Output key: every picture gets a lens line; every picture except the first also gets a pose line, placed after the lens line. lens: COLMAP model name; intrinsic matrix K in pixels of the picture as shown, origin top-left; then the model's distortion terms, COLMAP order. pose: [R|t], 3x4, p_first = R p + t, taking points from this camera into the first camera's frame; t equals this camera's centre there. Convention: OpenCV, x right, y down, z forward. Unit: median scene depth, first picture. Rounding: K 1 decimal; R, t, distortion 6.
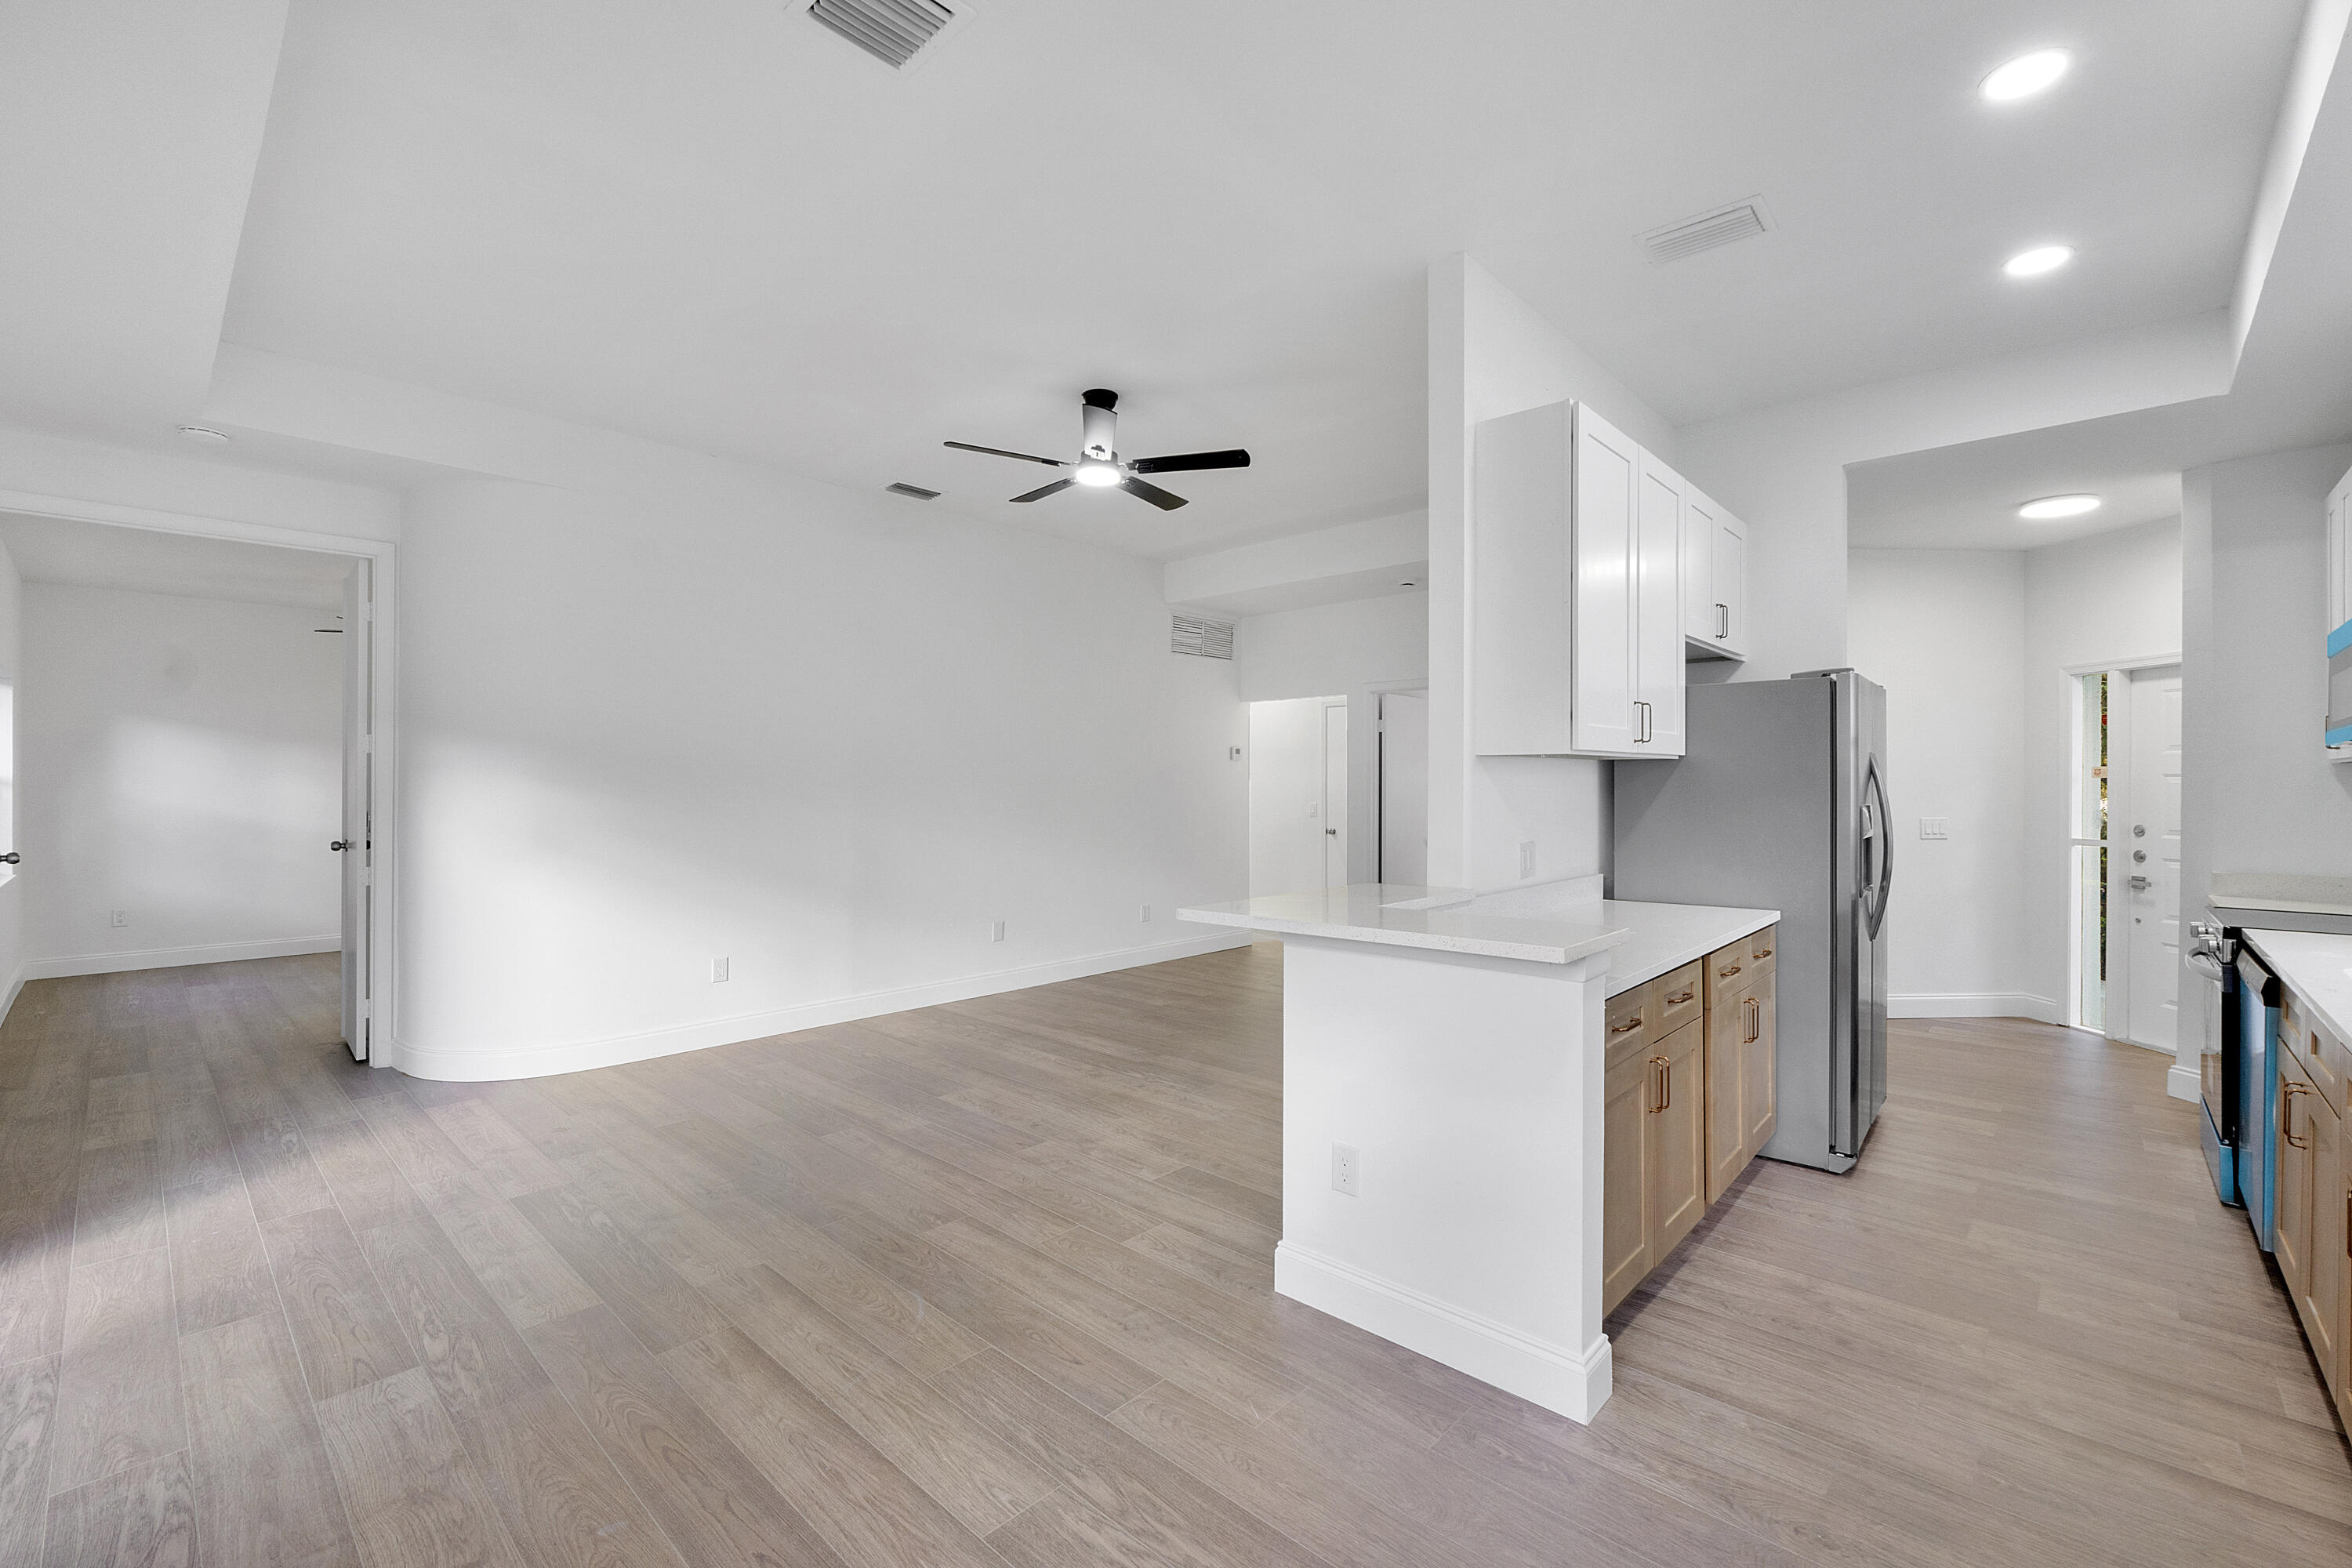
lens RADIAL K [[1011.9, 0, 1179.7], [0, 1011.9, 784.9], [0, 0, 1]] dist [-0.006629, -0.000611]
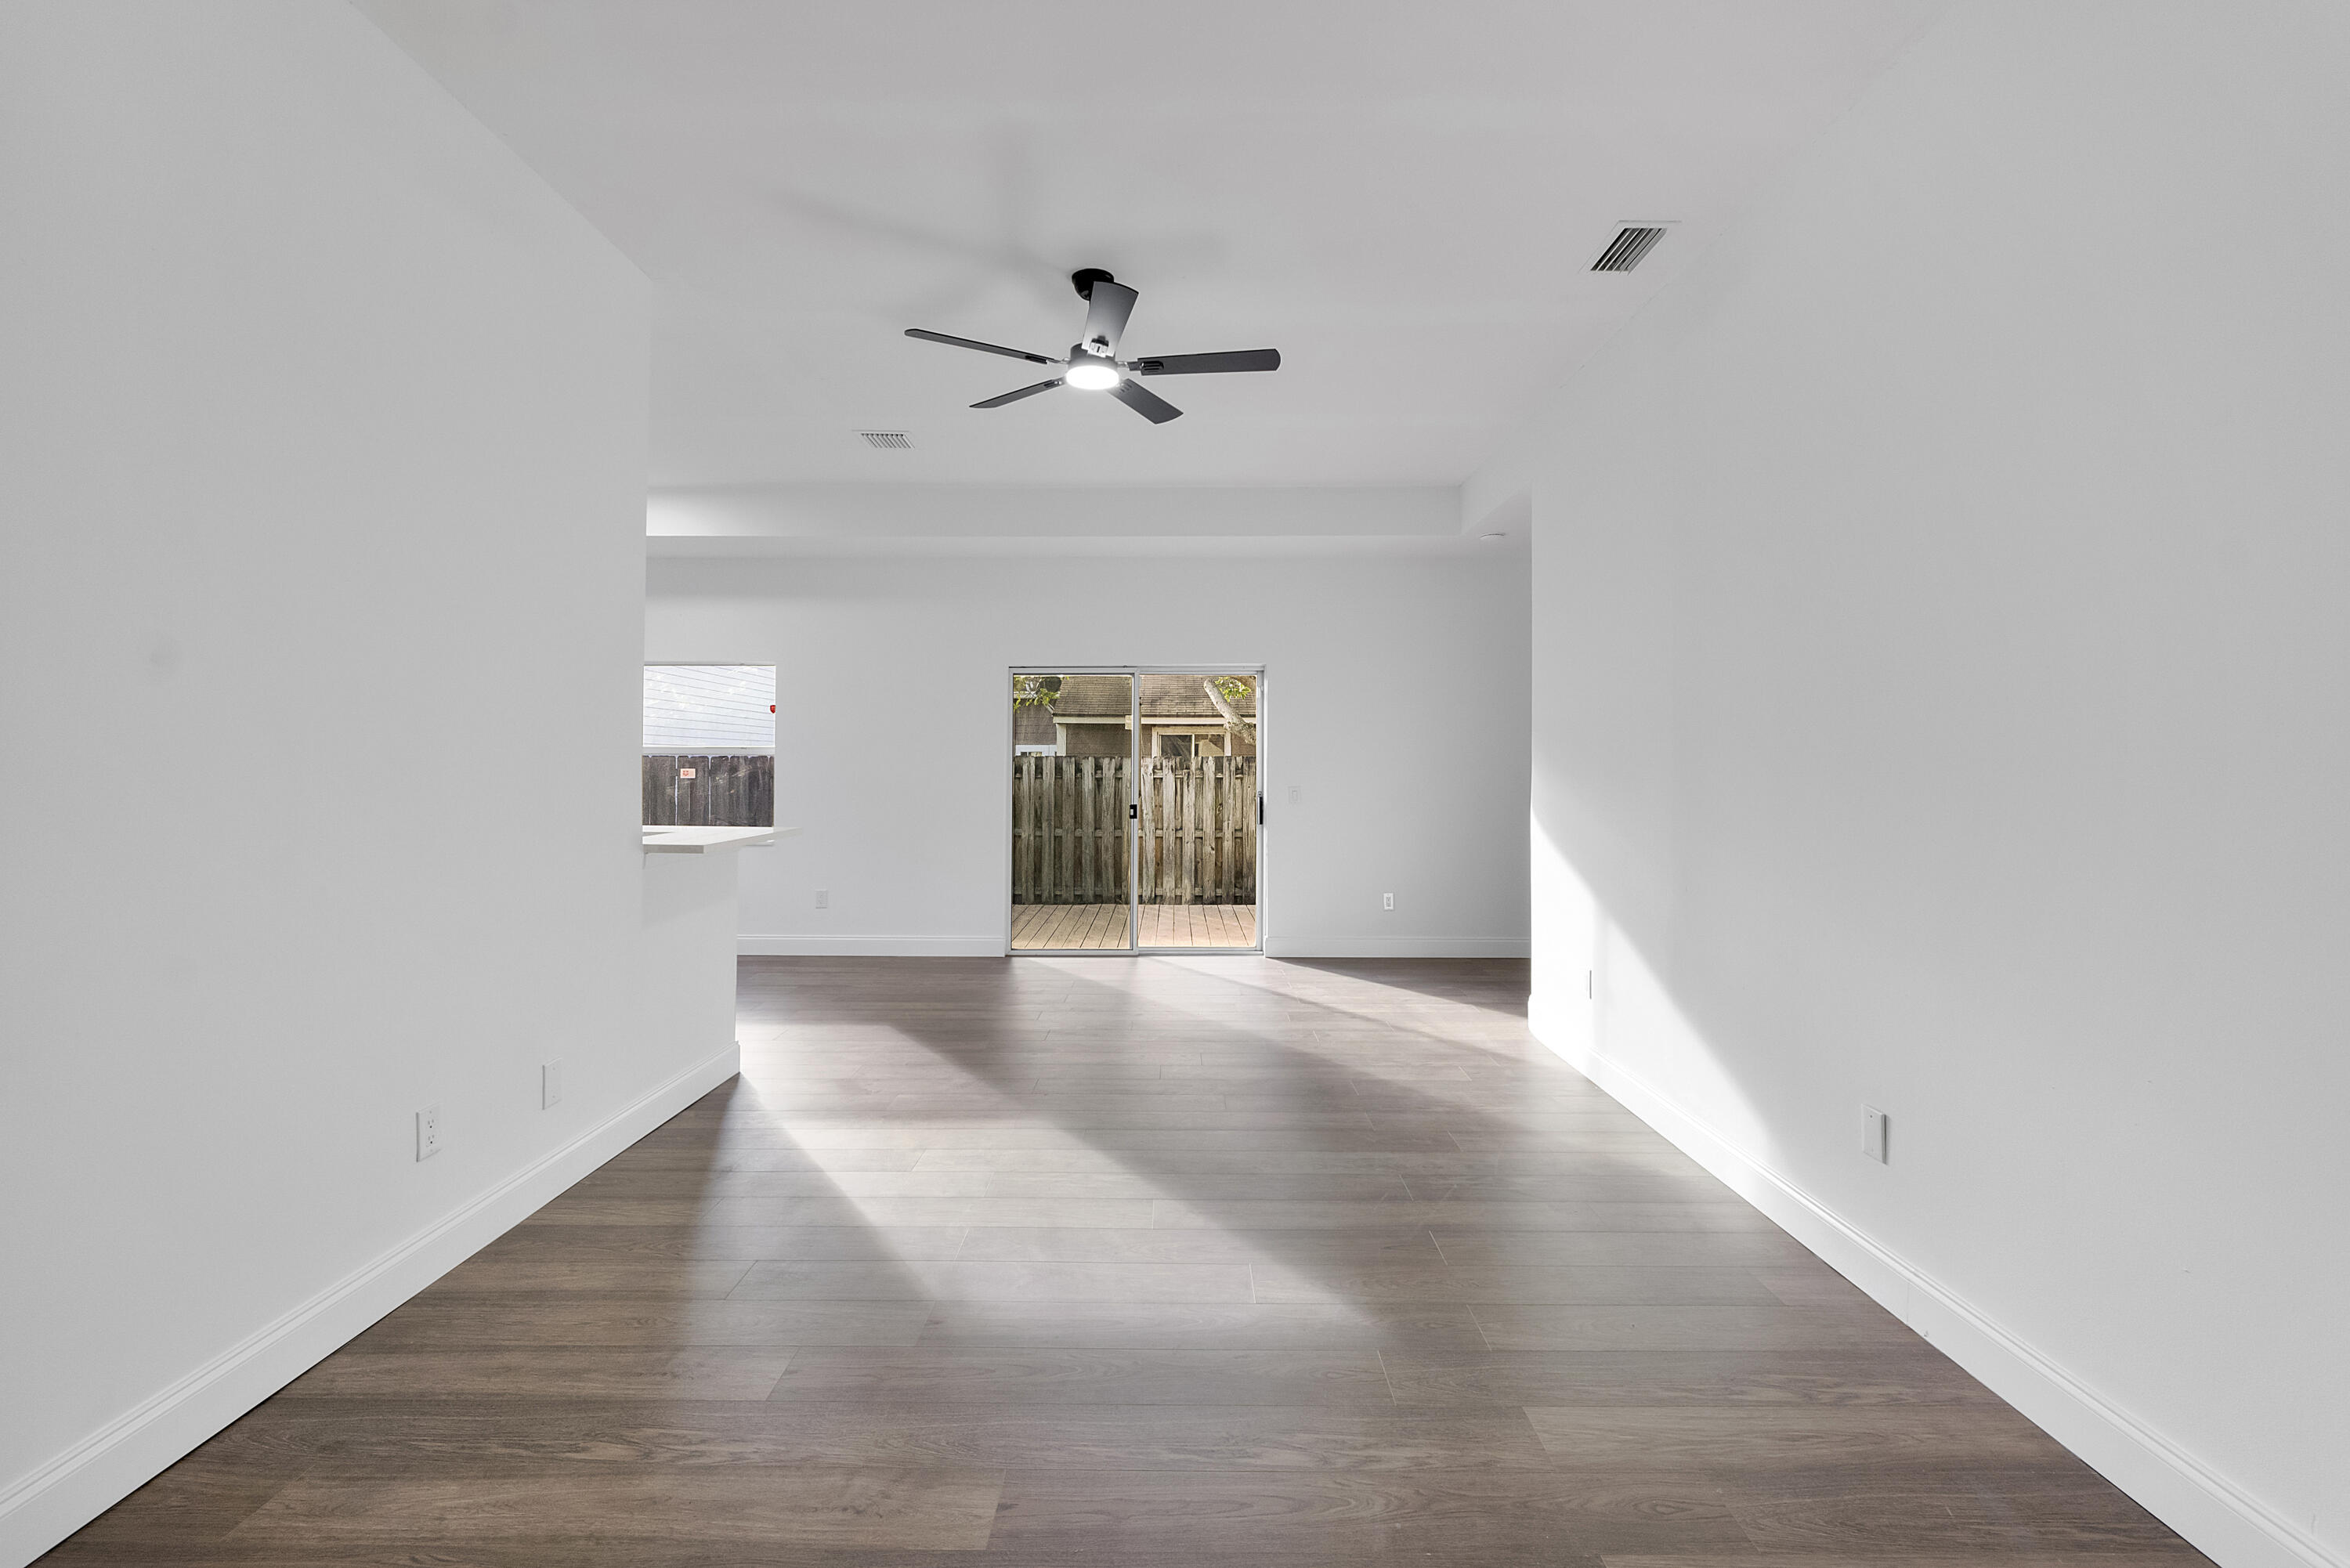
lens RADIAL K [[1020.5, 0, 1171.8], [0, 1020.5, 755.0], [0, 0, 1]] dist [-0.005194, -0.000550]
pose [[-0.746868, -0.008303, -0.664920, 0.377636], [-0.003983, 0.999960, -0.008012, 0.004827], [0.664960, -0.003336, -0.746871, 1.501257]]
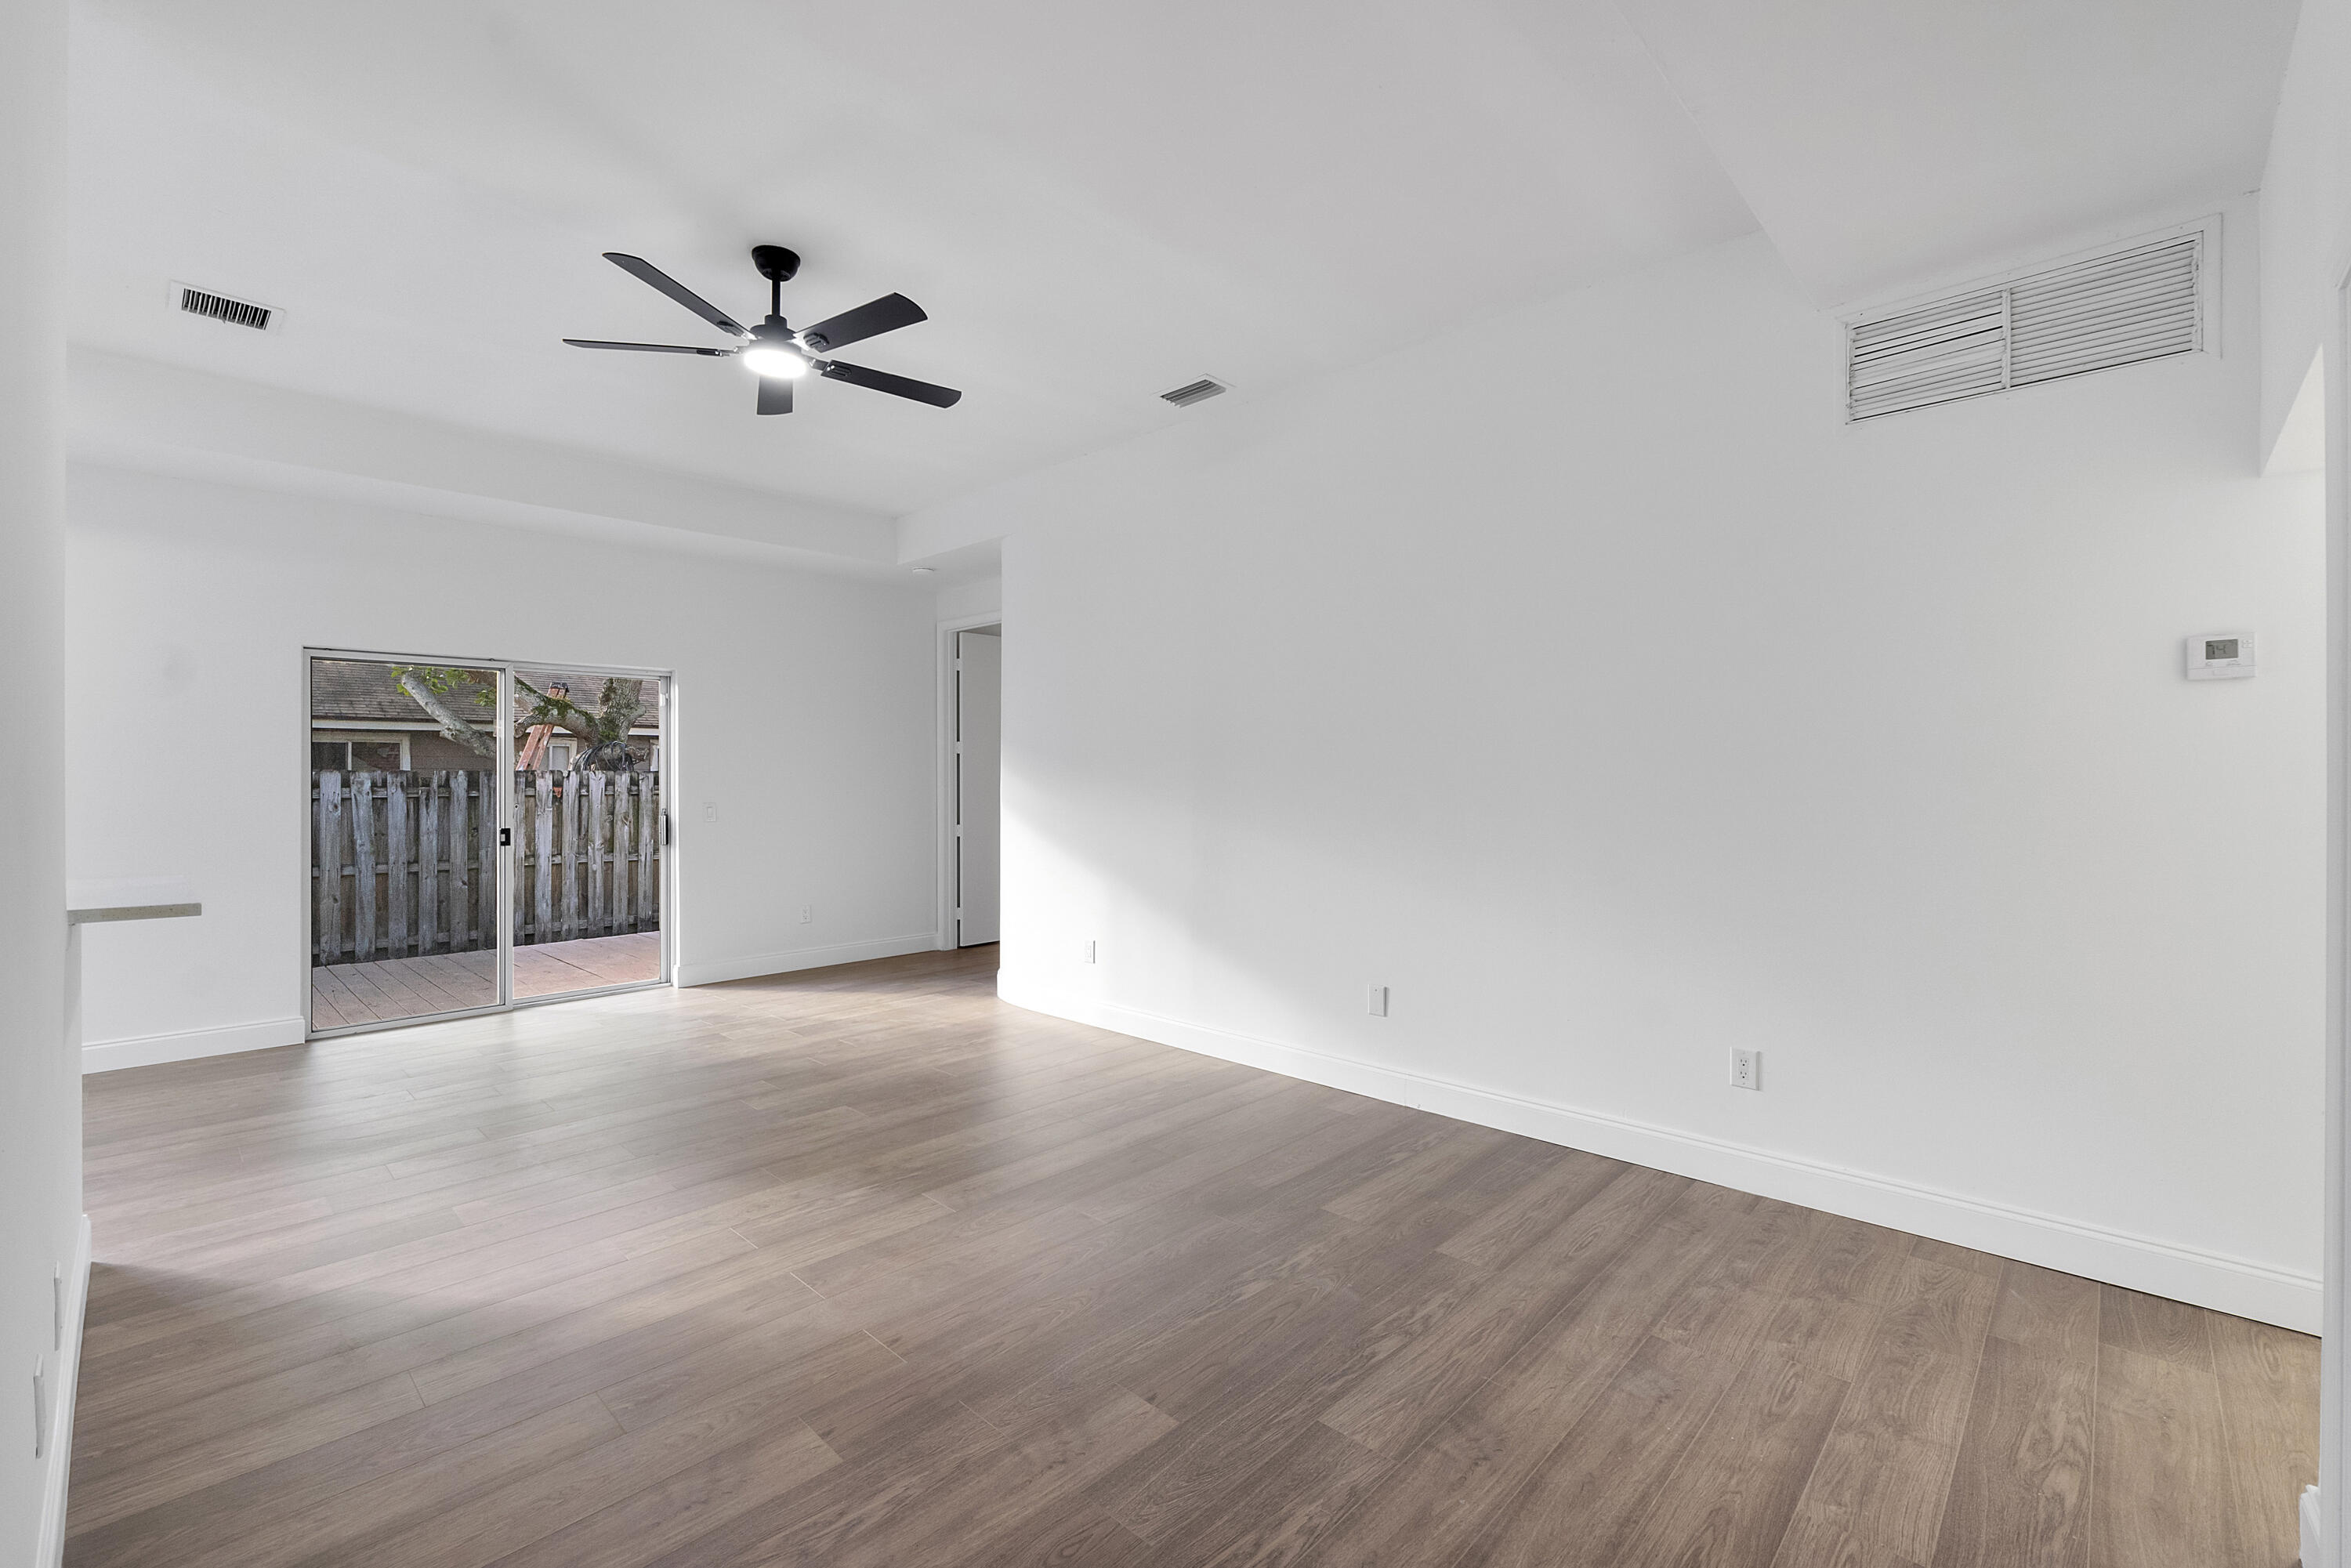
lens RADIAL K [[1011.4, 0, 1179.2], [0, 1011.4, 784.9], [0, 0, 1]] dist [-0.006629, -0.000611]
pose [[-0.020017, 0.006743, -0.999777, 0.614354], [0.002356, 0.999975, 0.006698, 0.006908], [0.999797, -0.002222, -0.020033, 1.198868]]
